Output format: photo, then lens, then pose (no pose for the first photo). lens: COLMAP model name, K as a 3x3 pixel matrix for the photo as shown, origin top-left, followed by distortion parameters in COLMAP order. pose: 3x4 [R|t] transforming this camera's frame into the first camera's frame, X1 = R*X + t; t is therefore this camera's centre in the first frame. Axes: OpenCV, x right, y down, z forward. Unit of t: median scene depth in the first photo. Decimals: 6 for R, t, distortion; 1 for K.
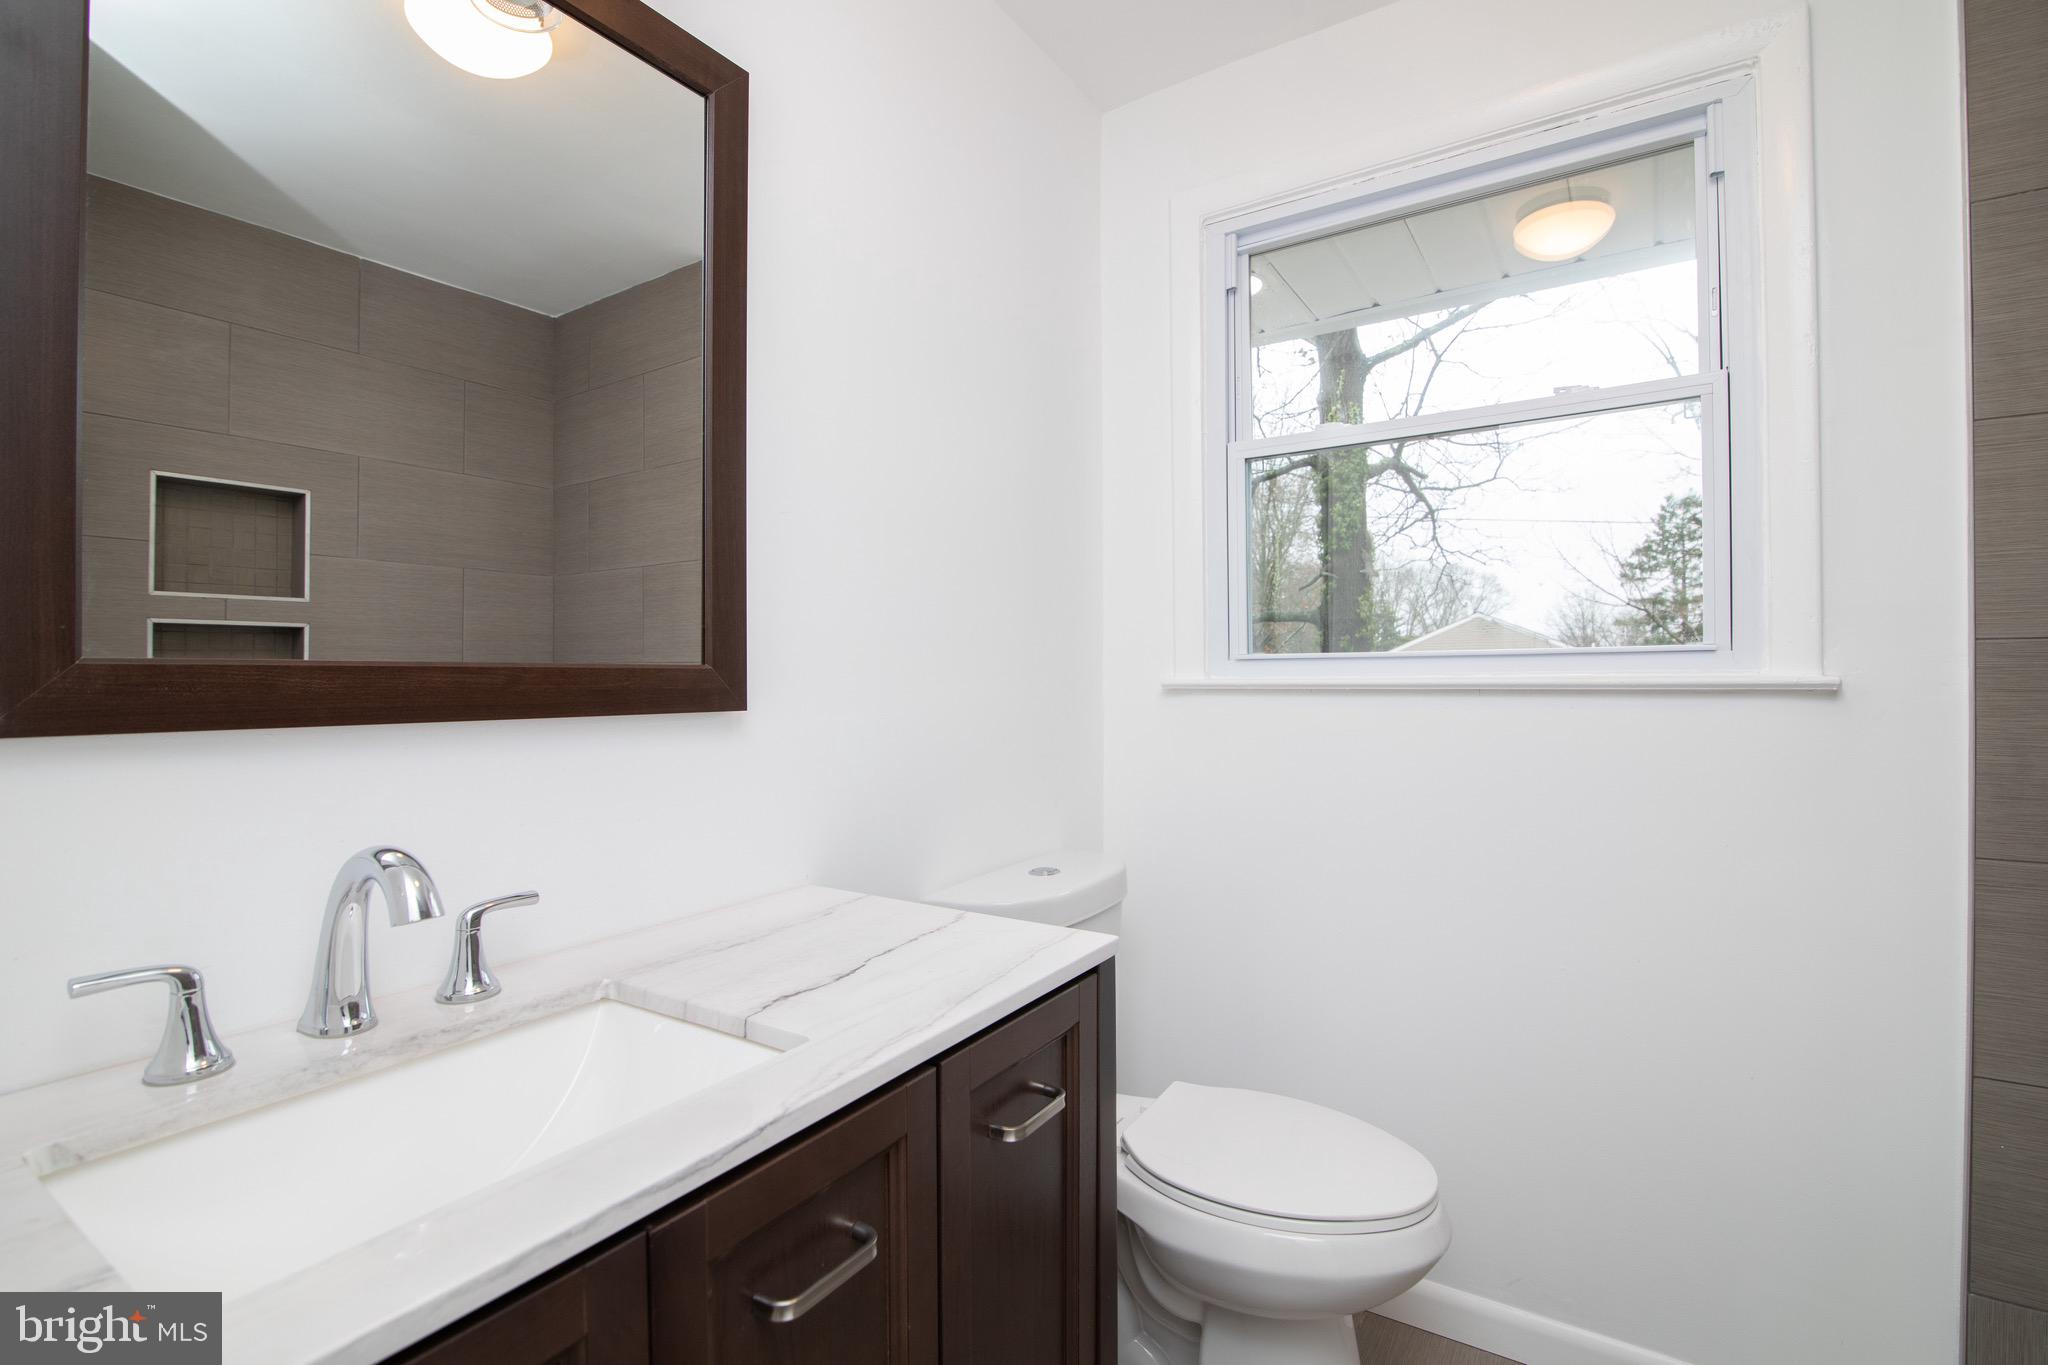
lens RADIAL K [[950.1, 0, 1023.3], [0, 950.1, 675.9], [0, 0, 1]] dist [-0.019928, 0.000978]
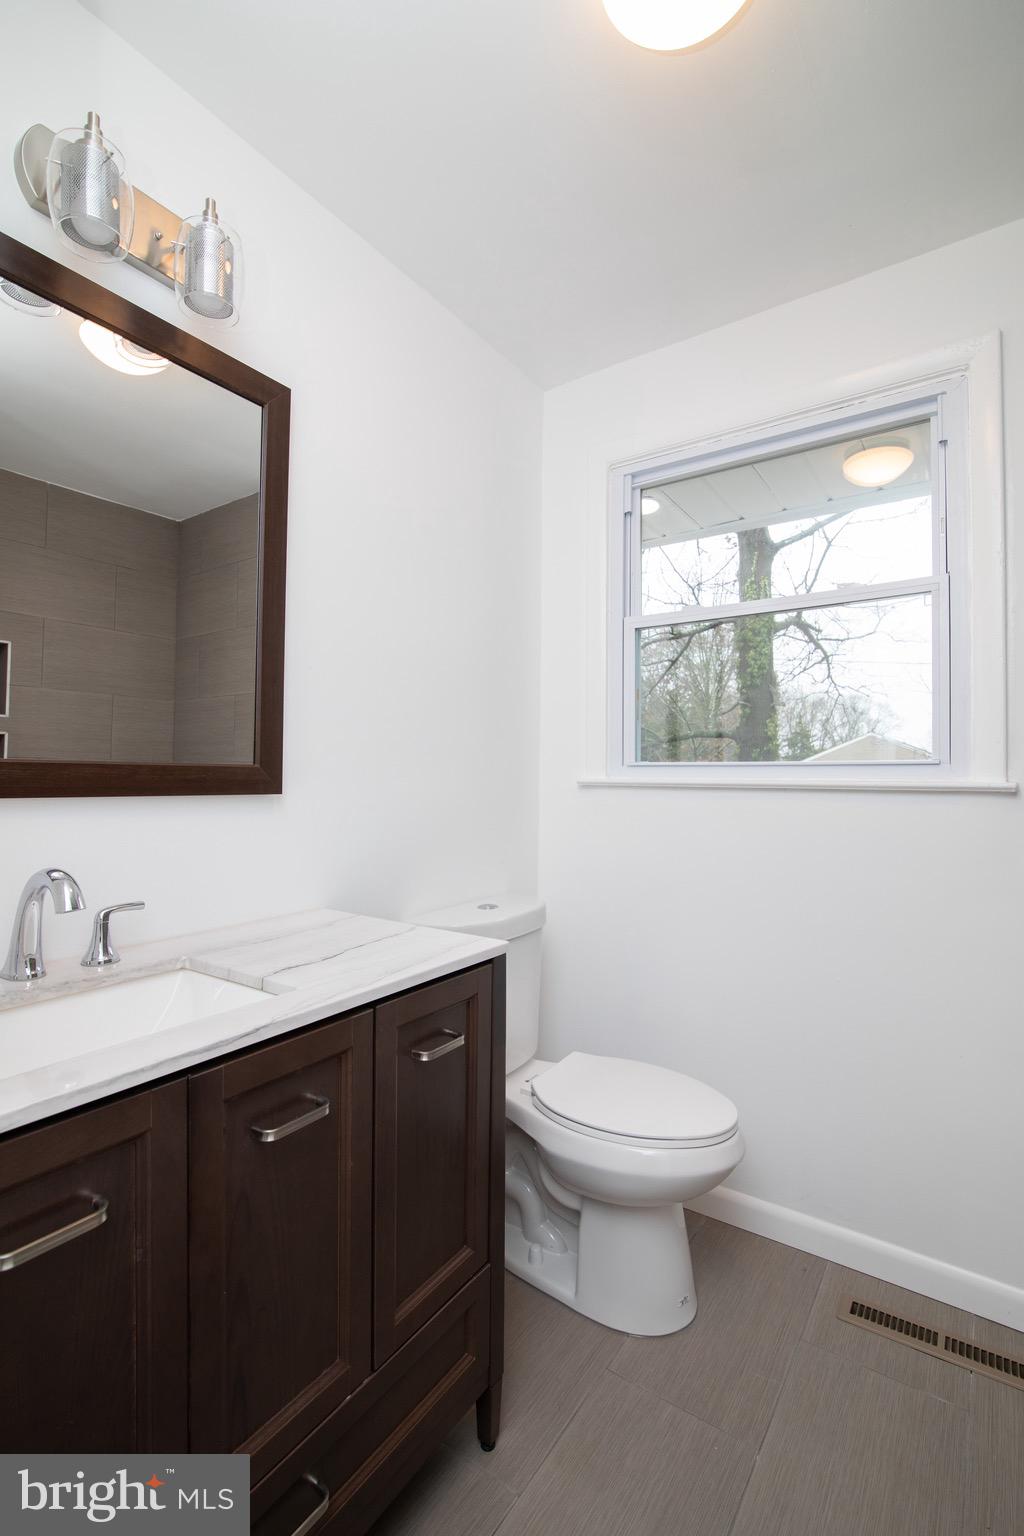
lens RADIAL K [[712.6, 0, 500.7], [0, 712.6, 764.0], [0, 0, 1]] dist [-0.019928, 0.000978]
pose [[0.999191, 0.013537, -0.037869, 0.099594], [-0.014130, 0.999781, -0.015433, -0.000375], [0.037652, 0.015956, 0.999164, -0.141417]]
